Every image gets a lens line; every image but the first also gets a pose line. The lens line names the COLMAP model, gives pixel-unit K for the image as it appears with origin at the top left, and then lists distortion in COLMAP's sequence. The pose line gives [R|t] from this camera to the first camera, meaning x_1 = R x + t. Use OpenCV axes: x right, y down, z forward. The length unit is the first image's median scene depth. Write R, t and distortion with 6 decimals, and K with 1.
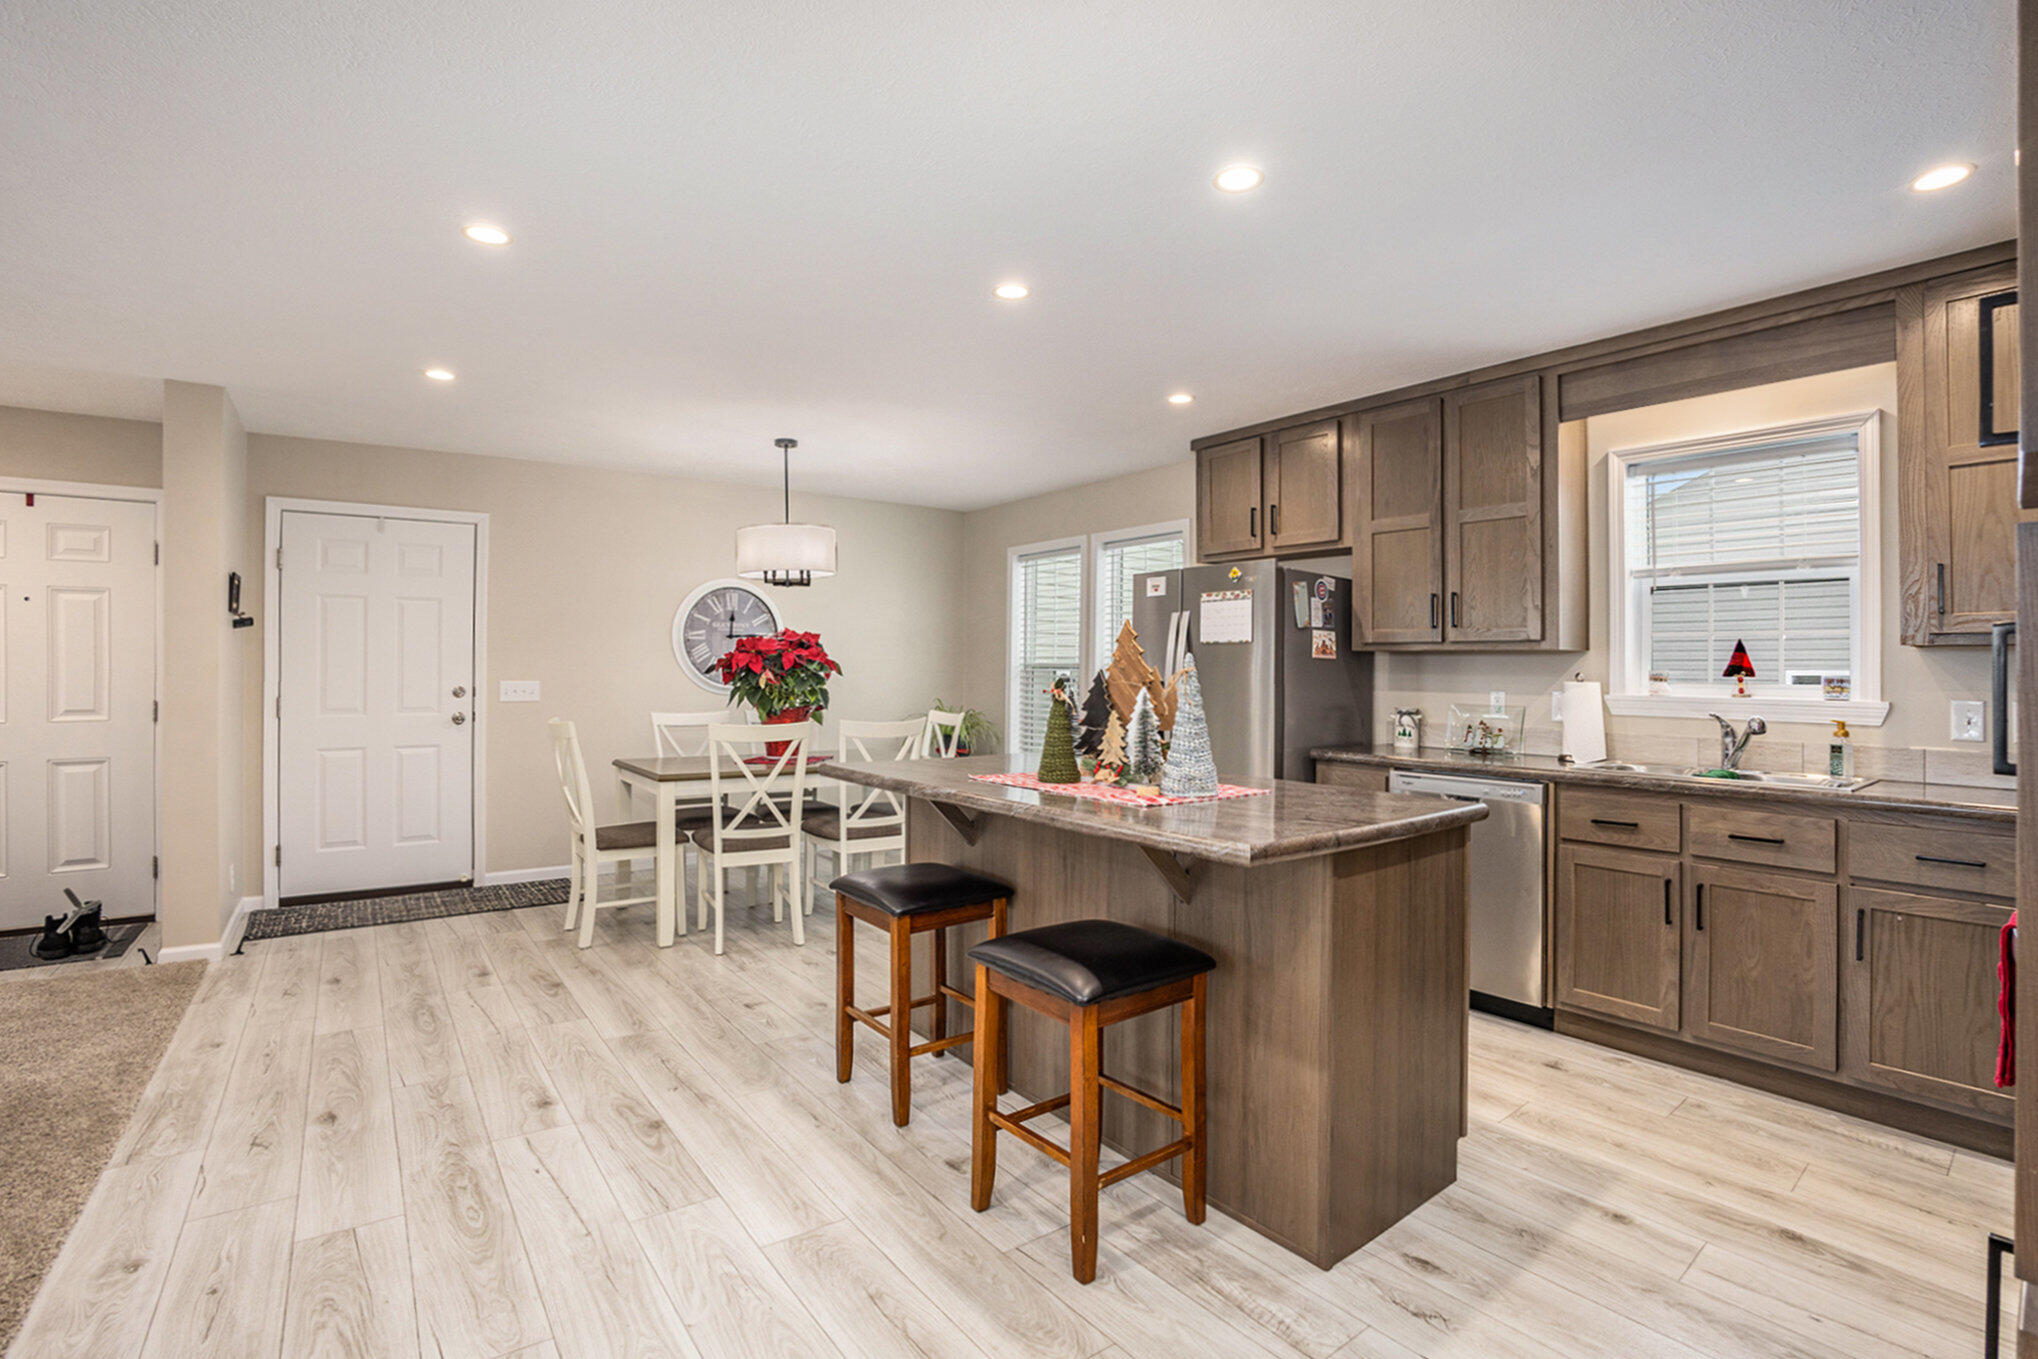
lens RADIAL K [[924.2, 0, 1019.5], [0, 924.2, 680.7], [0, 0, 1]] dist [-0.080387, 0.009736]
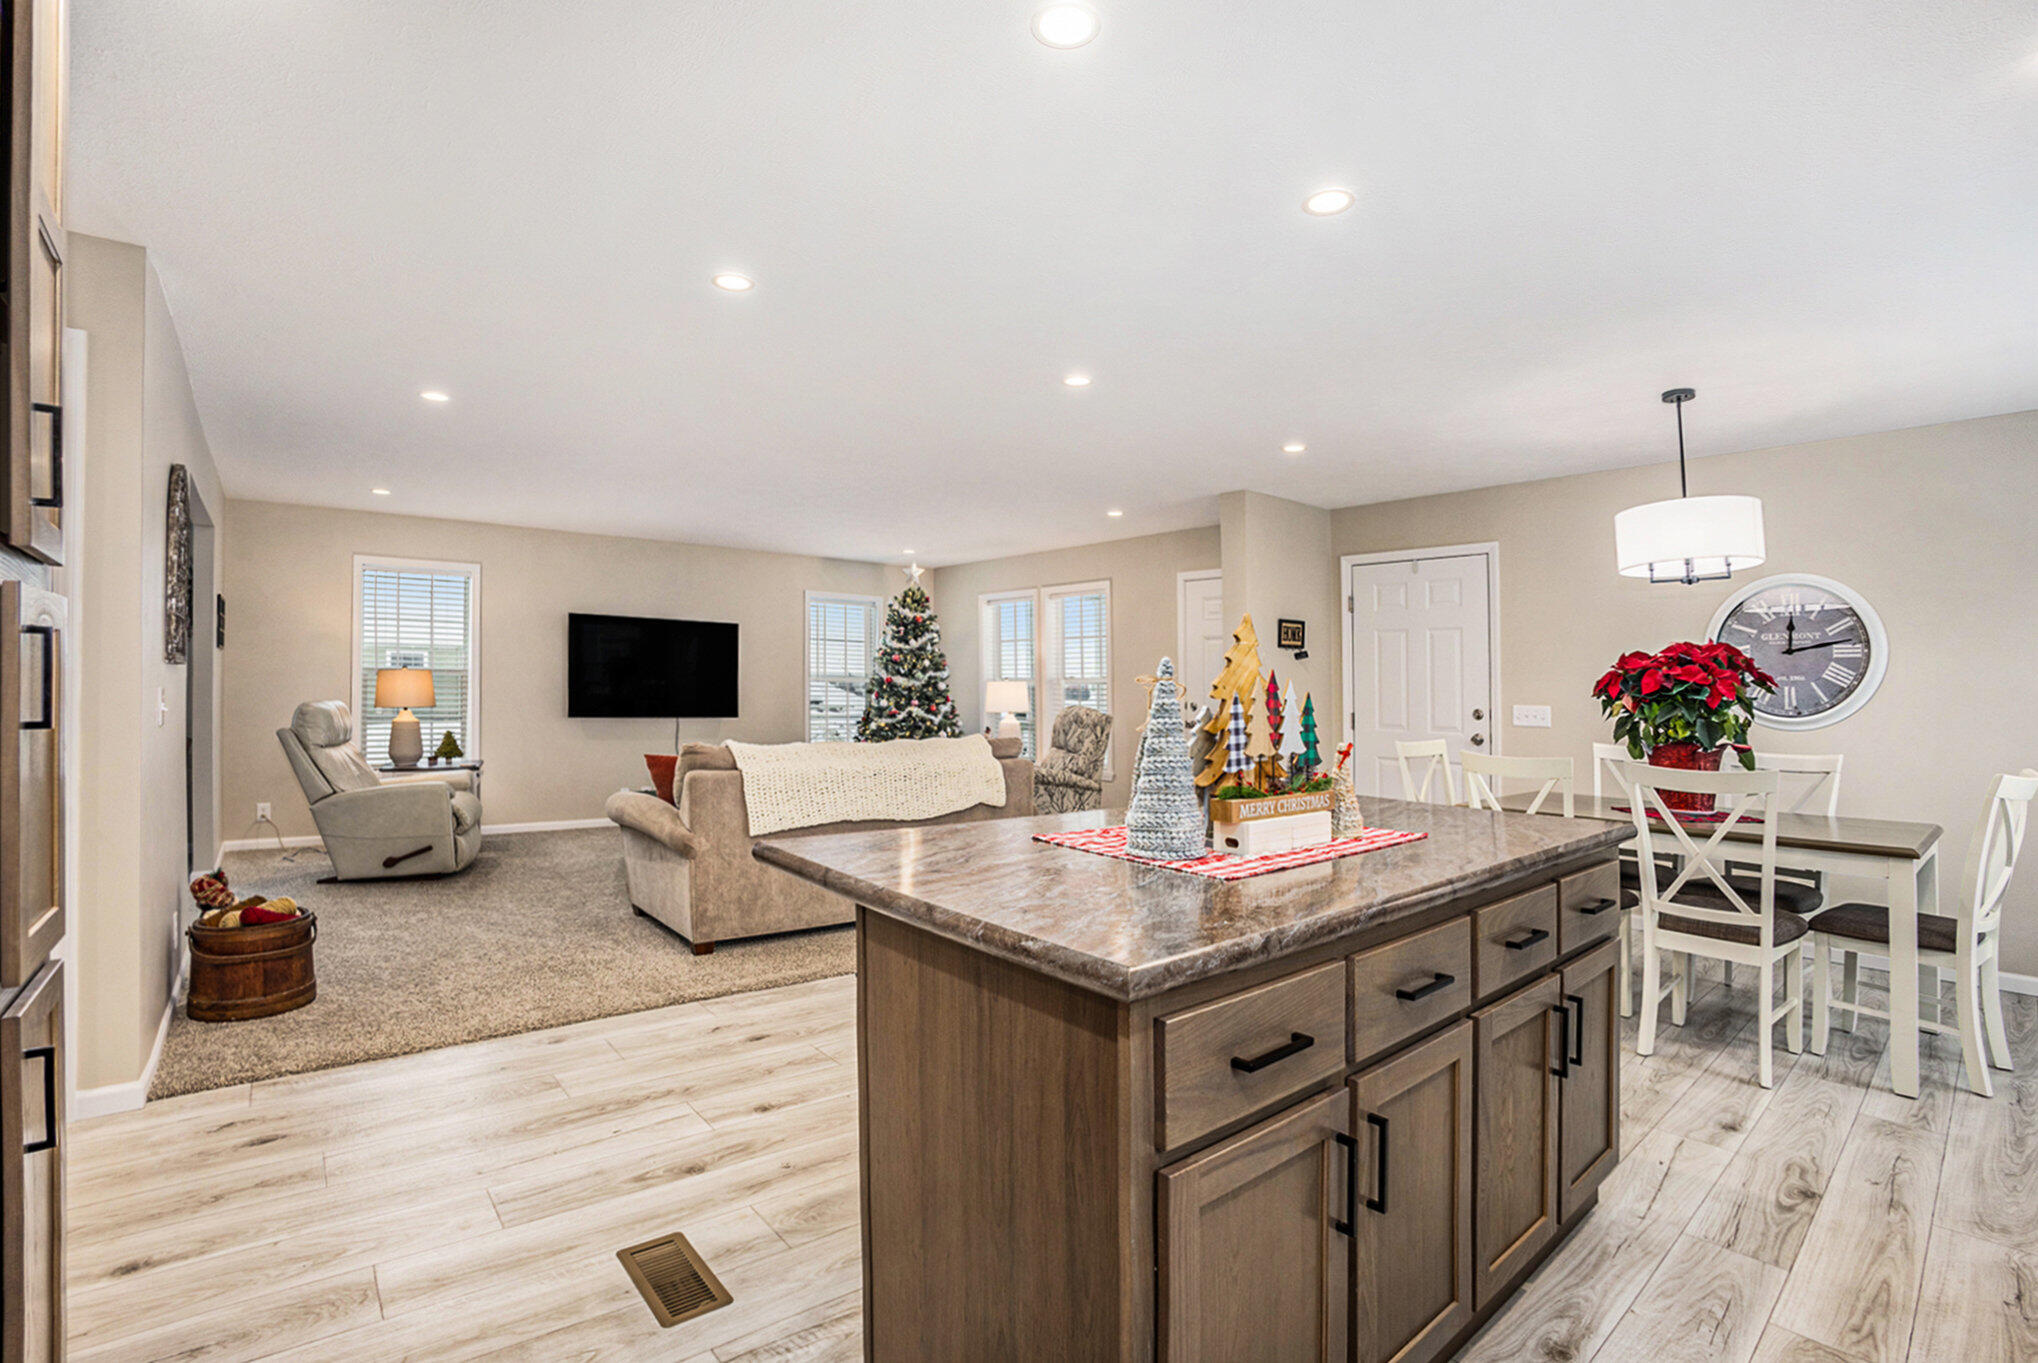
lens RADIAL K [[924.2, 0, 979.5], [0, 924.2, 682.7], [0, 0, 1]] dist [-0.080387, 0.009736]
pose [[0.025850, -0.005222, -0.999652, 0.642878], [-0.026844, 0.999622, -0.005916, -0.003460], [0.999305, 0.026987, 0.025700, 0.595258]]
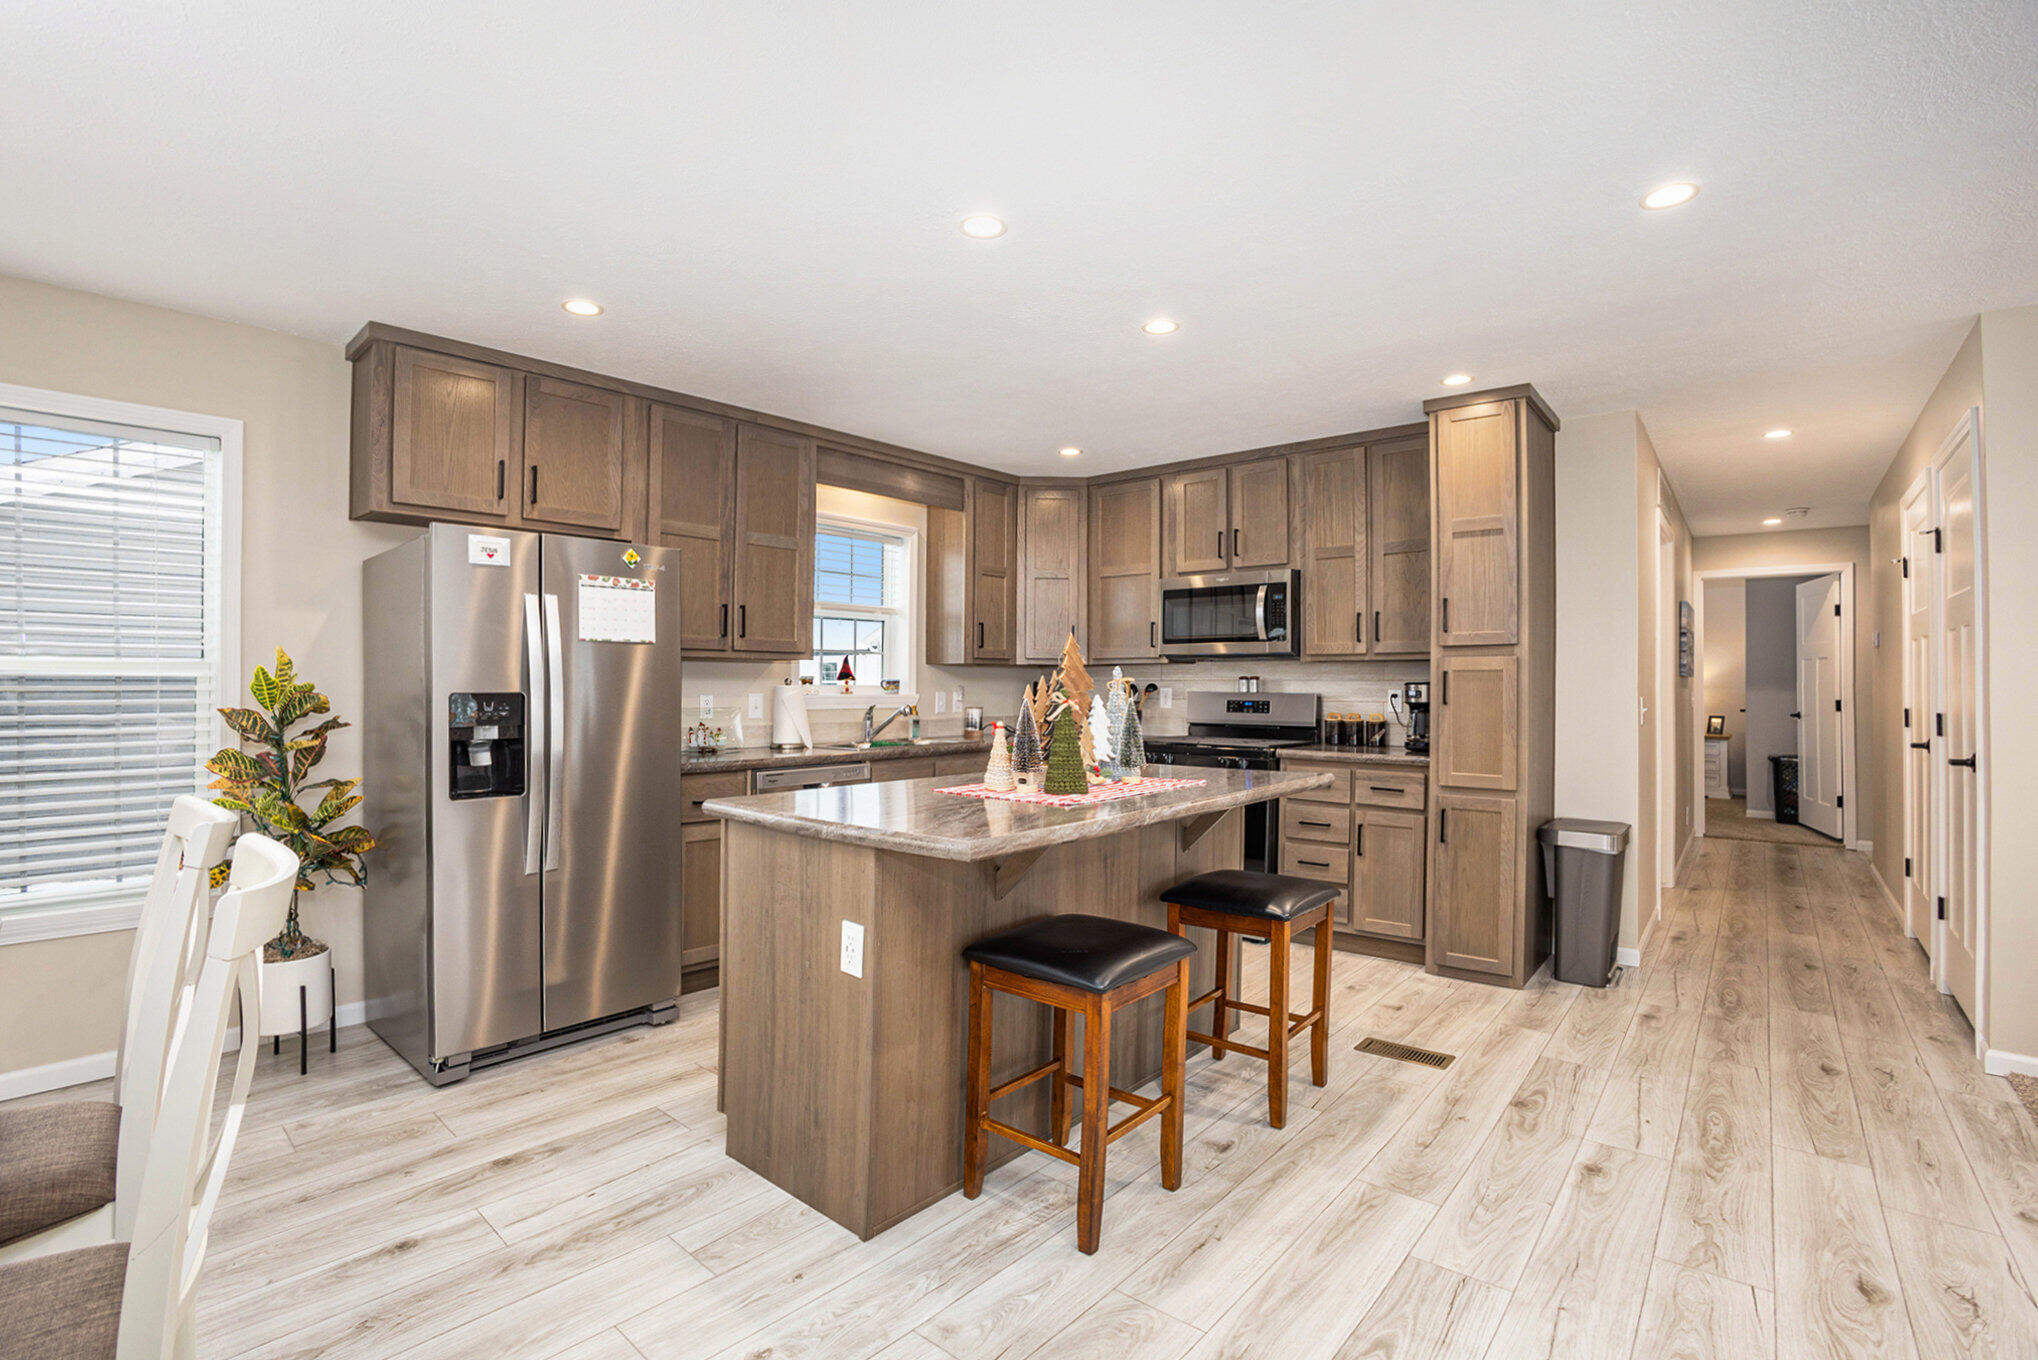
lens RADIAL K [[924.2, 0, 1007.4], [0, 924.2, 655.2], [0, 0, 1]] dist [-0.080387, 0.009736]
pose [[-0.195998, 0.019693, 0.980407, -0.745777], [0.007823, 0.999798, -0.018519, -0.014804], [-0.980573, 0.004040, -0.196112, 1.001913]]
